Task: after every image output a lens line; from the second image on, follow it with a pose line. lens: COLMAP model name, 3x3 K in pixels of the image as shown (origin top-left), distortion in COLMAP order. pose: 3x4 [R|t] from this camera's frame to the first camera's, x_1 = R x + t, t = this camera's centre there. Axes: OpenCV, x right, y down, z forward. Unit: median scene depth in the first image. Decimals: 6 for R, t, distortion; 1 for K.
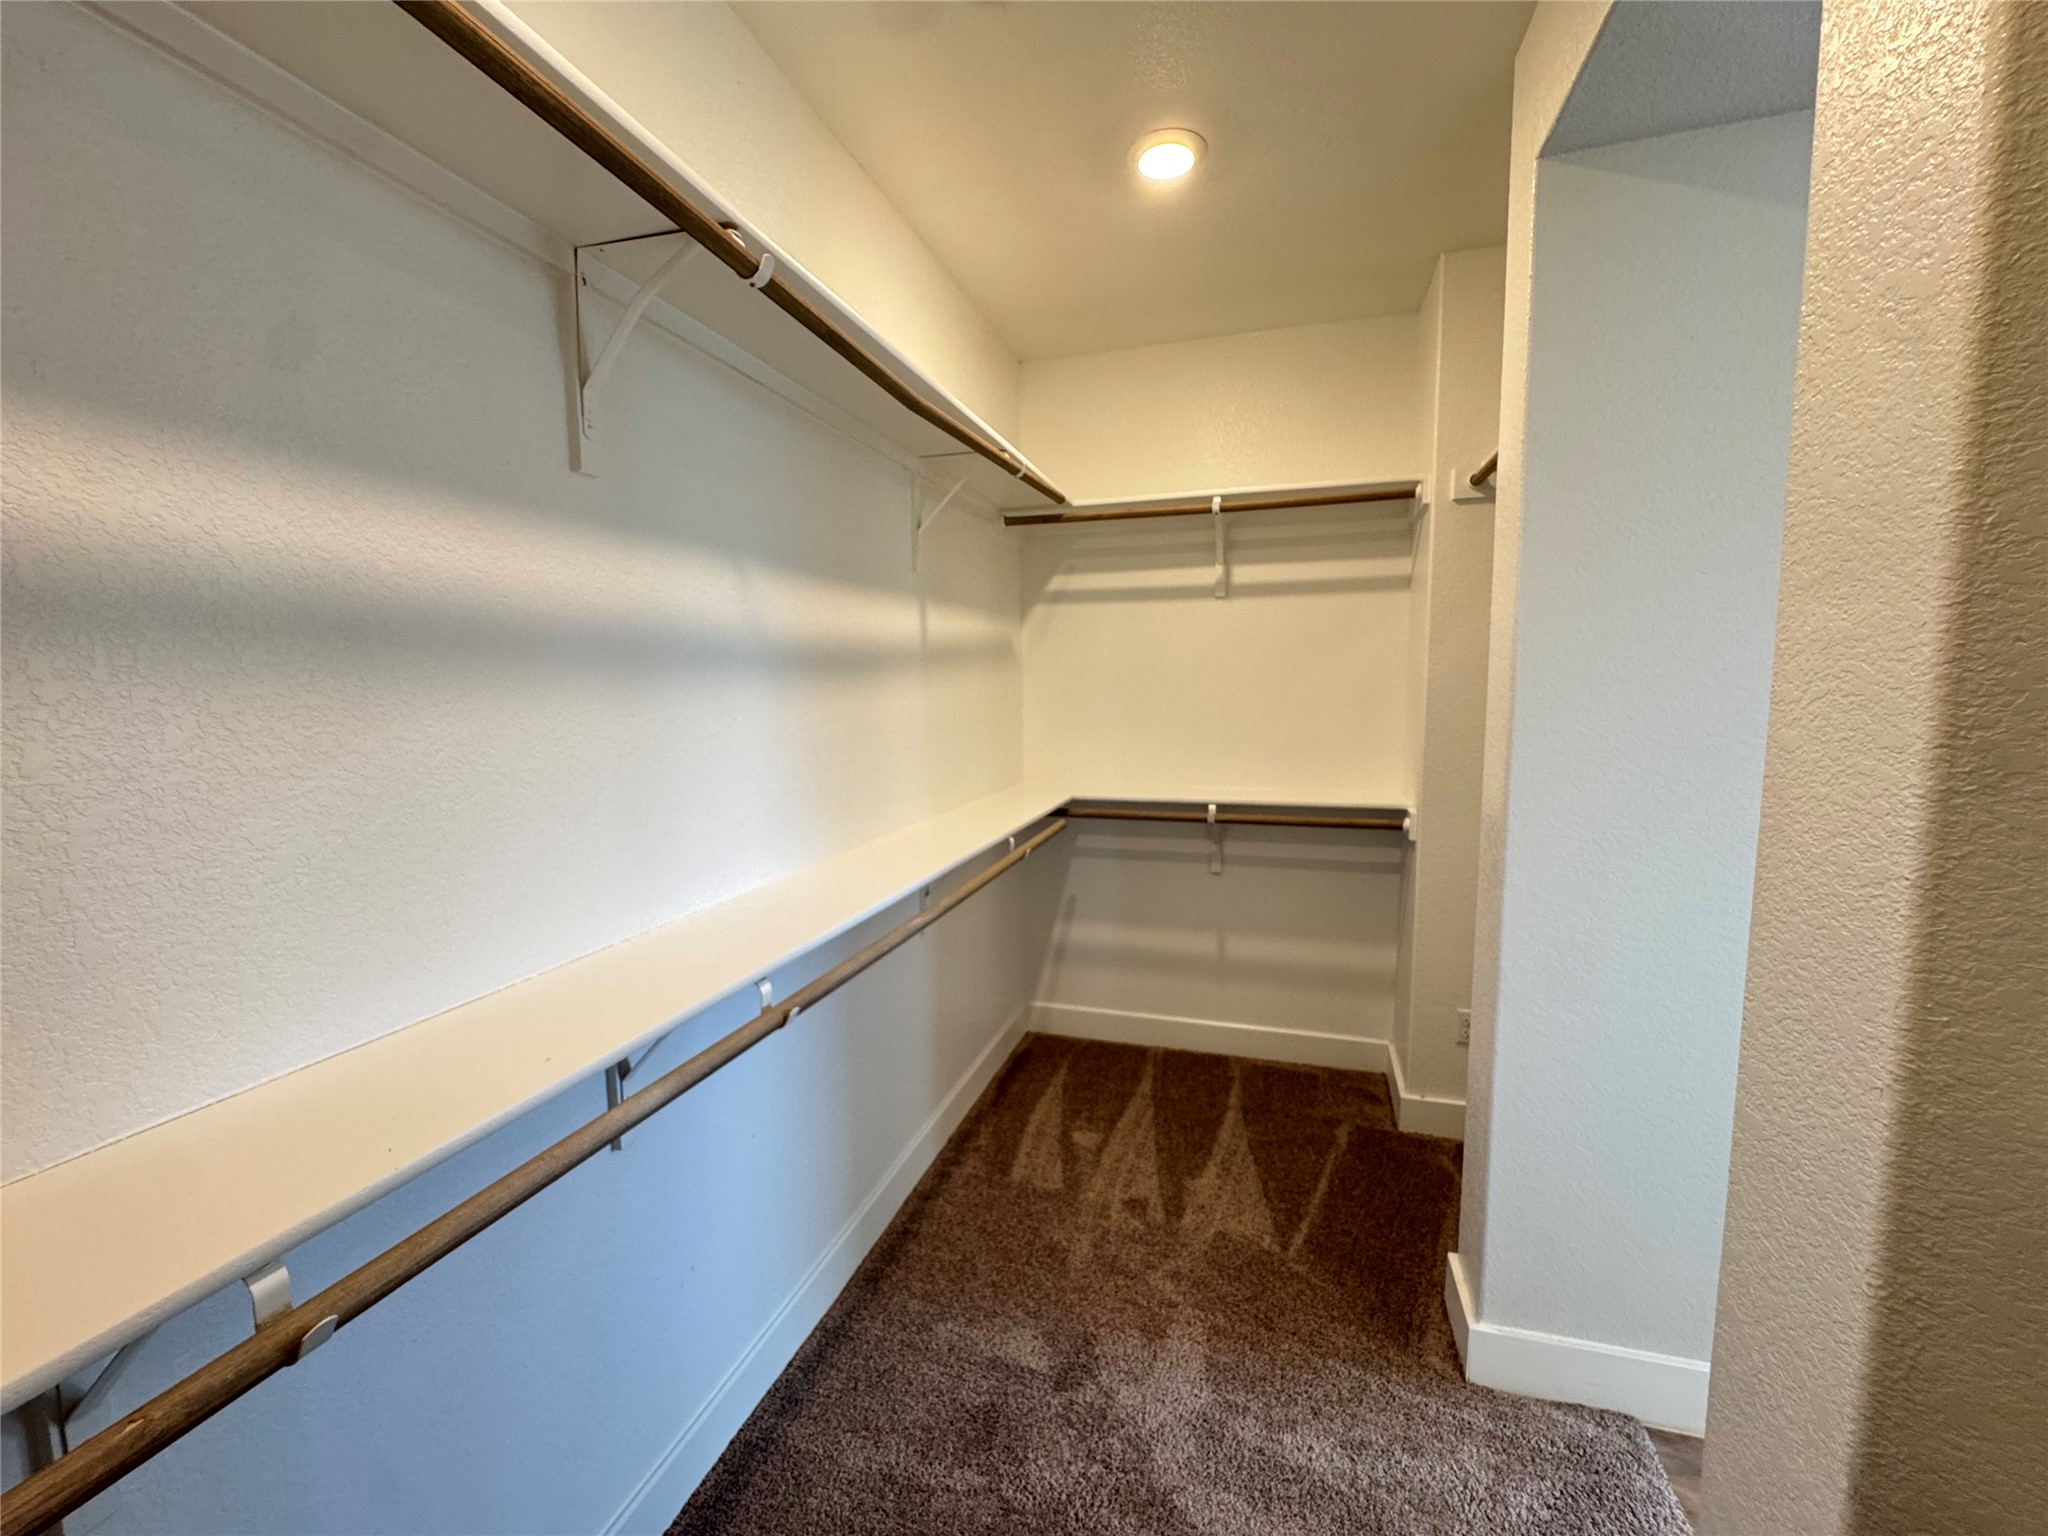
lens RADIAL K [[831.8, 0, 1027.1], [0, 831.8, 766.5], [0, 0, 1]] dist [-0.003683, -0.000601]
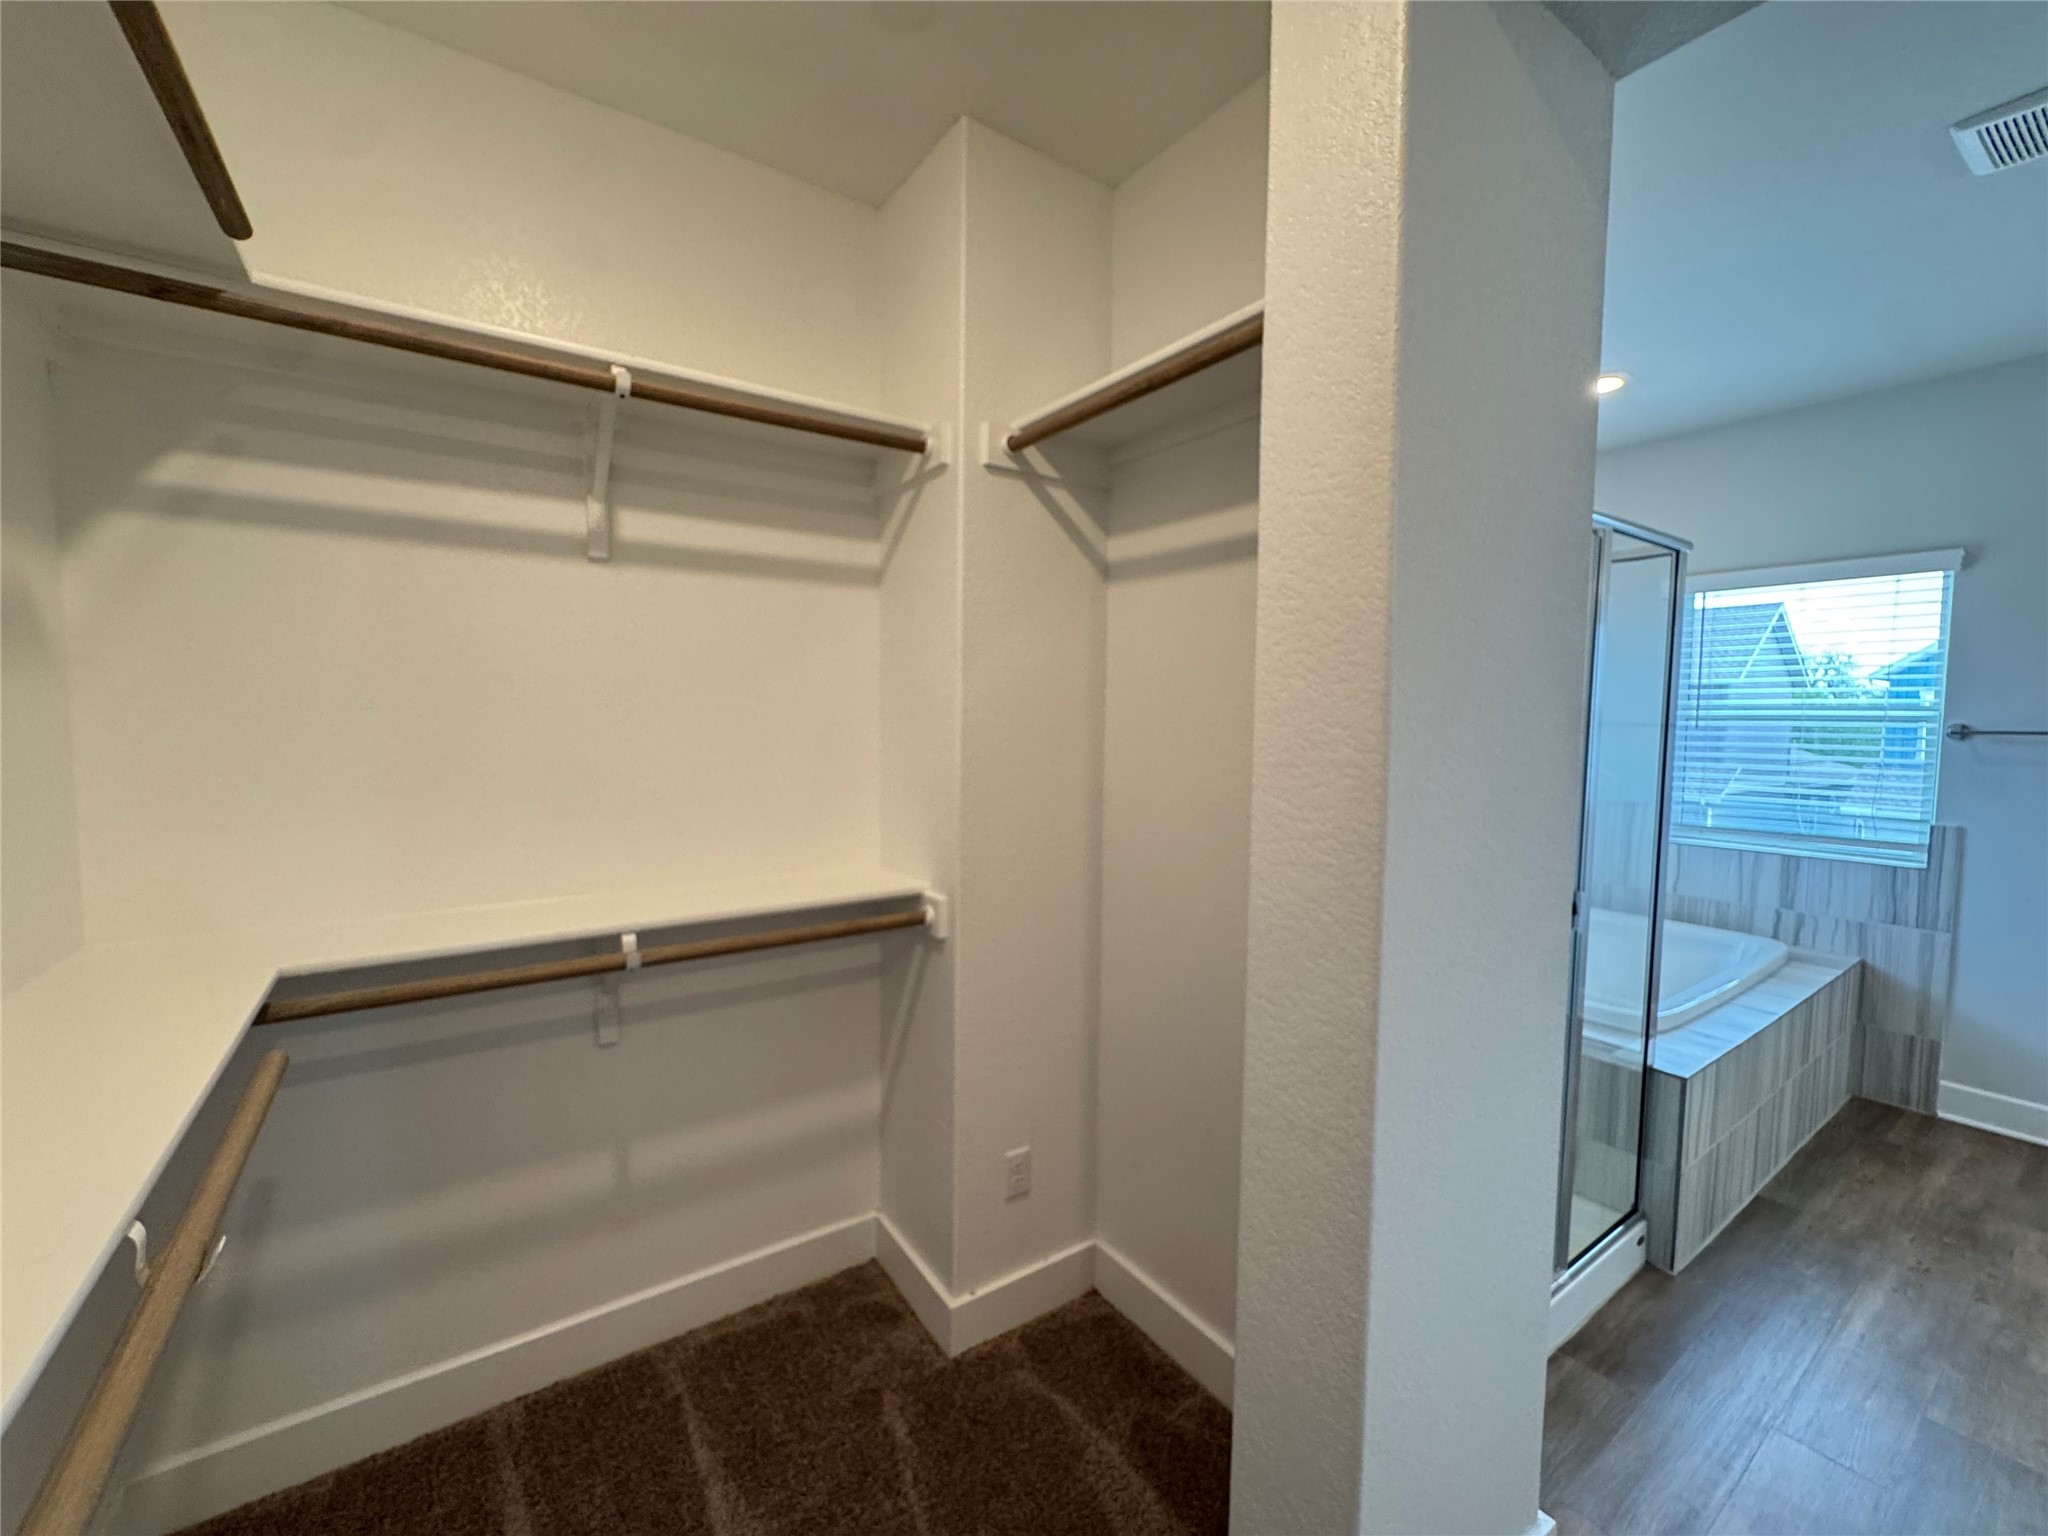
lens RADIAL K [[831.8, 0, 1022.6], [0, 831.8, 766.5], [0, 0, 1]] dist [-0.003683, -0.000601]
pose [[0.623644, -0.034466, 0.780948, -0.035231], [0.062673, 0.998016, -0.006003, -0.042265], [-0.779192, 0.052688, 0.624567, 0.440402]]
